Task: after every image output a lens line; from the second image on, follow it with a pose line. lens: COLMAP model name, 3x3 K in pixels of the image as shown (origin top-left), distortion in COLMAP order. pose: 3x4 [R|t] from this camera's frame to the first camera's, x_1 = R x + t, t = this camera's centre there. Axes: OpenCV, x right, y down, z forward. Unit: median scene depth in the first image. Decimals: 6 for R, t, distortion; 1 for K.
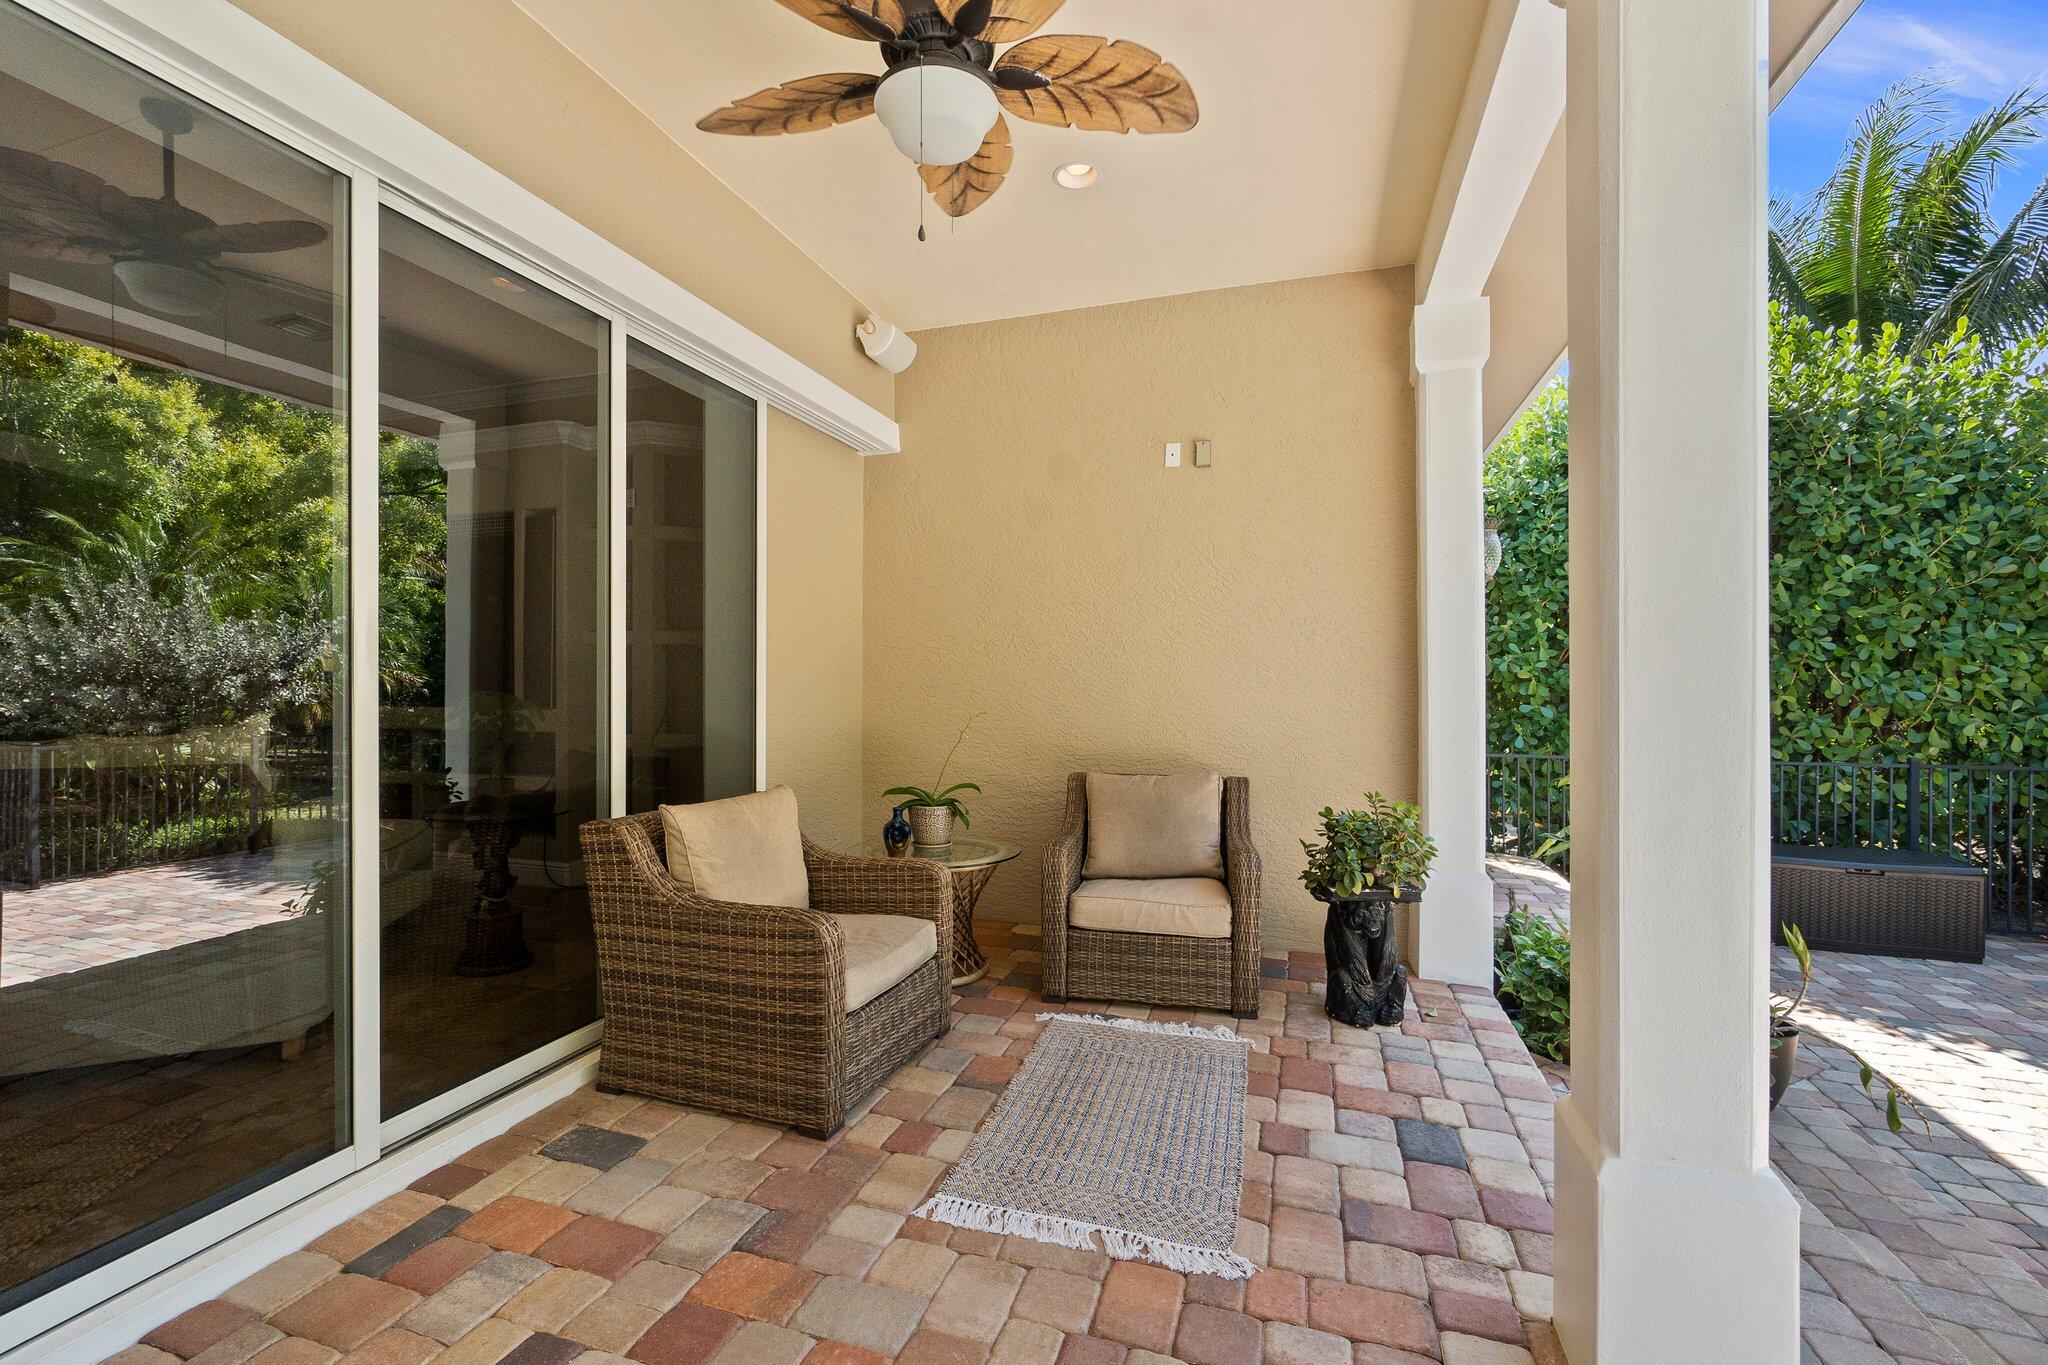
lens RADIAL K [[884.3, 0, 994.0], [0, 884.3, 675.5], [0, 0, 1]] dist [0.000044, 0.000020]
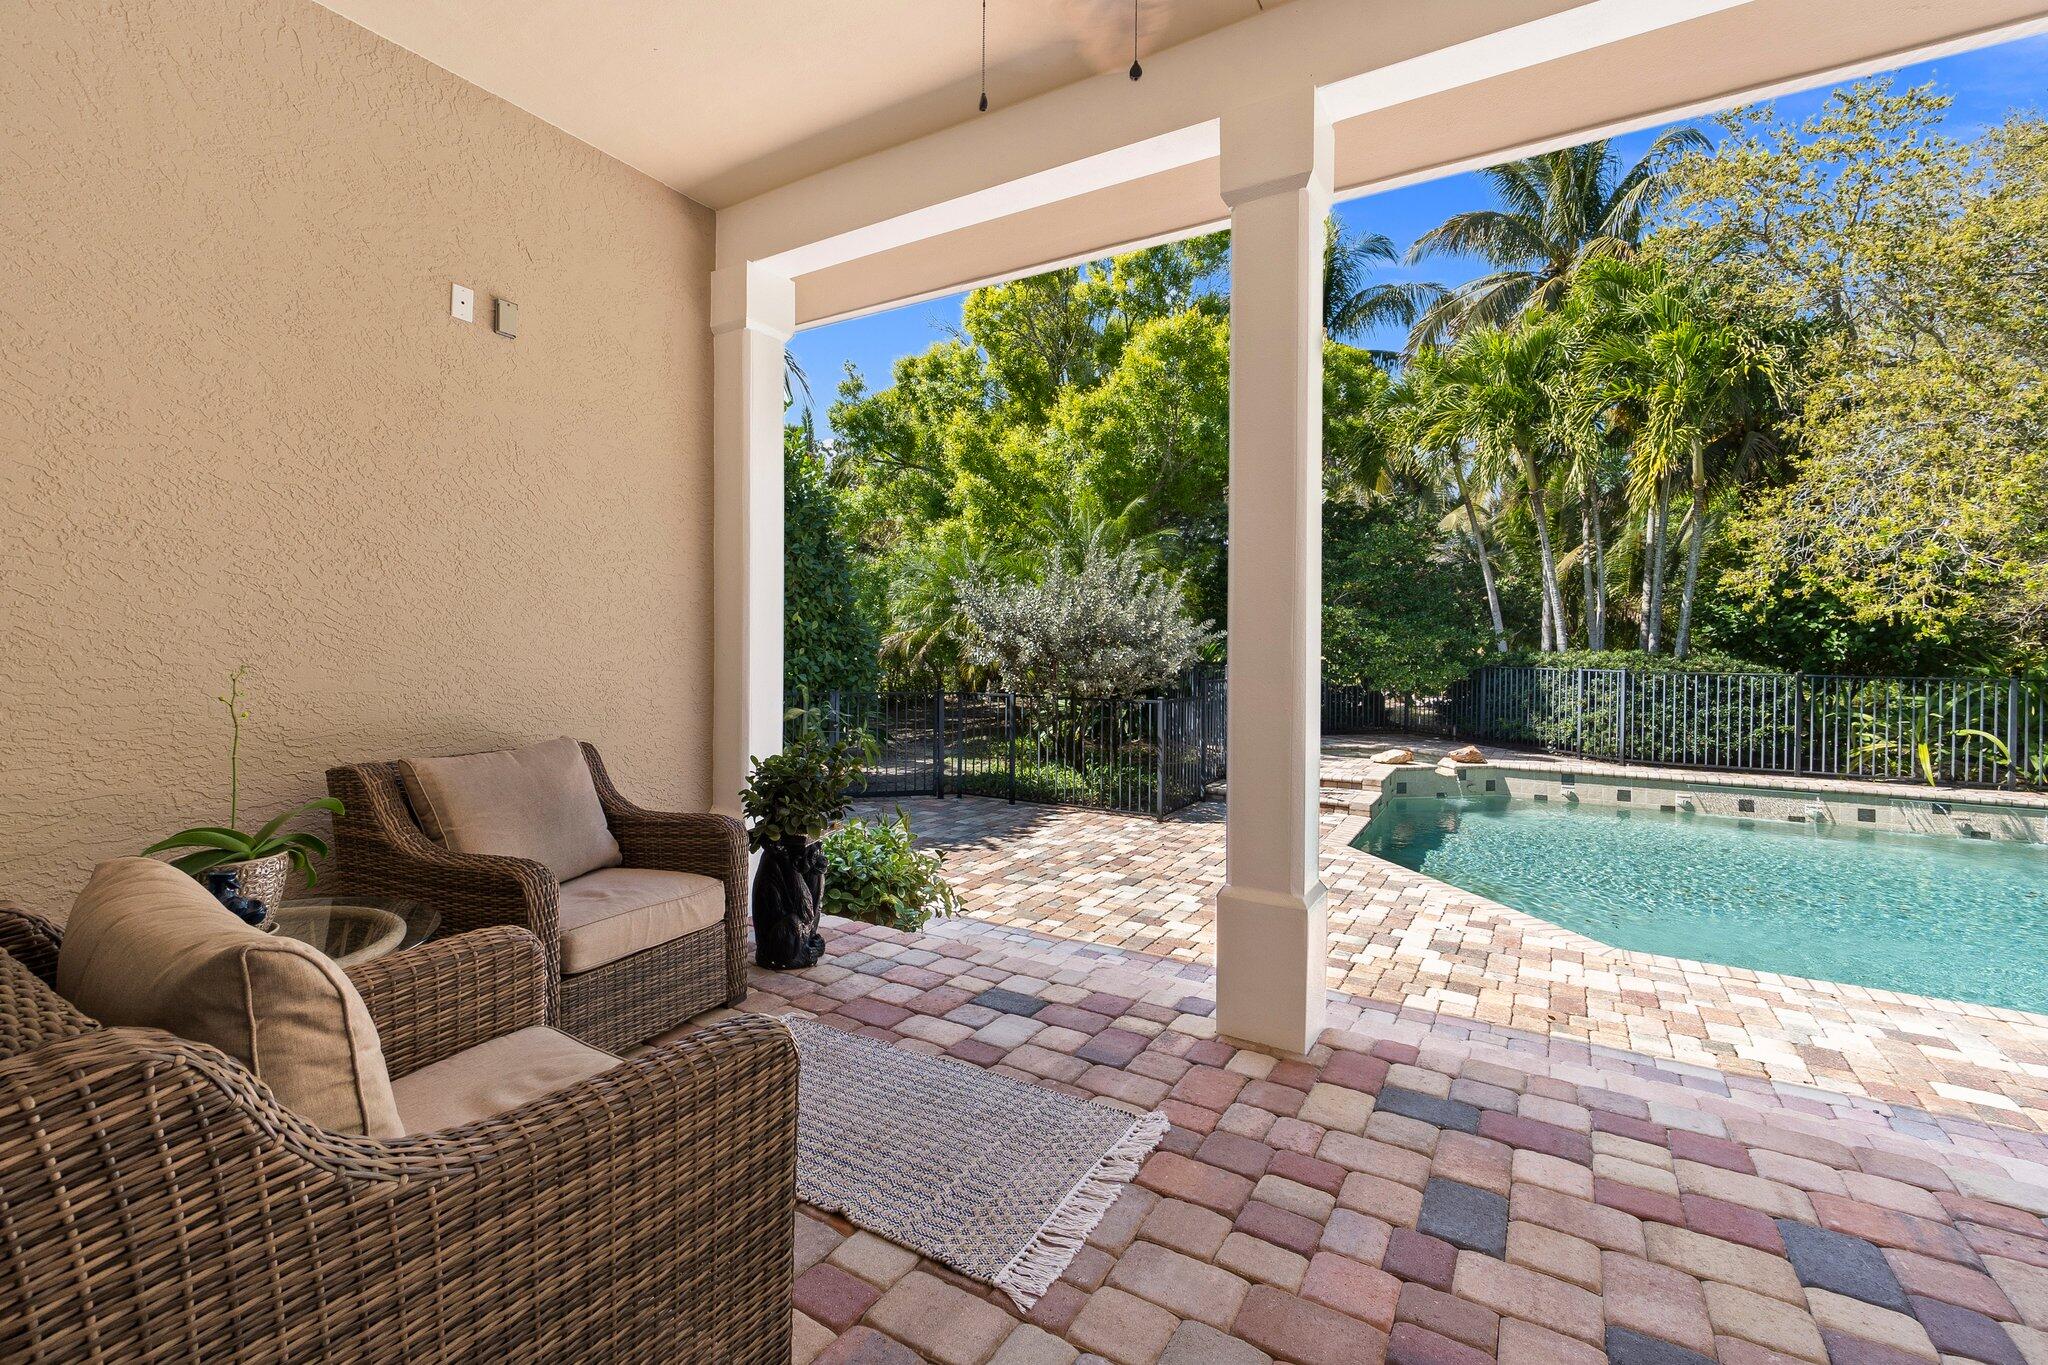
lens RADIAL K [[884.3, 0, 994.0], [0, 884.3, 675.5], [0, 0, 1]] dist [0.000044, 0.000020]
pose [[0.215812, -0.013293, 0.976344, -0.607599], [-0.021610, 0.999597, 0.018387, 0.039357], [-0.976196, -0.025067, 0.215438, 0.646566]]
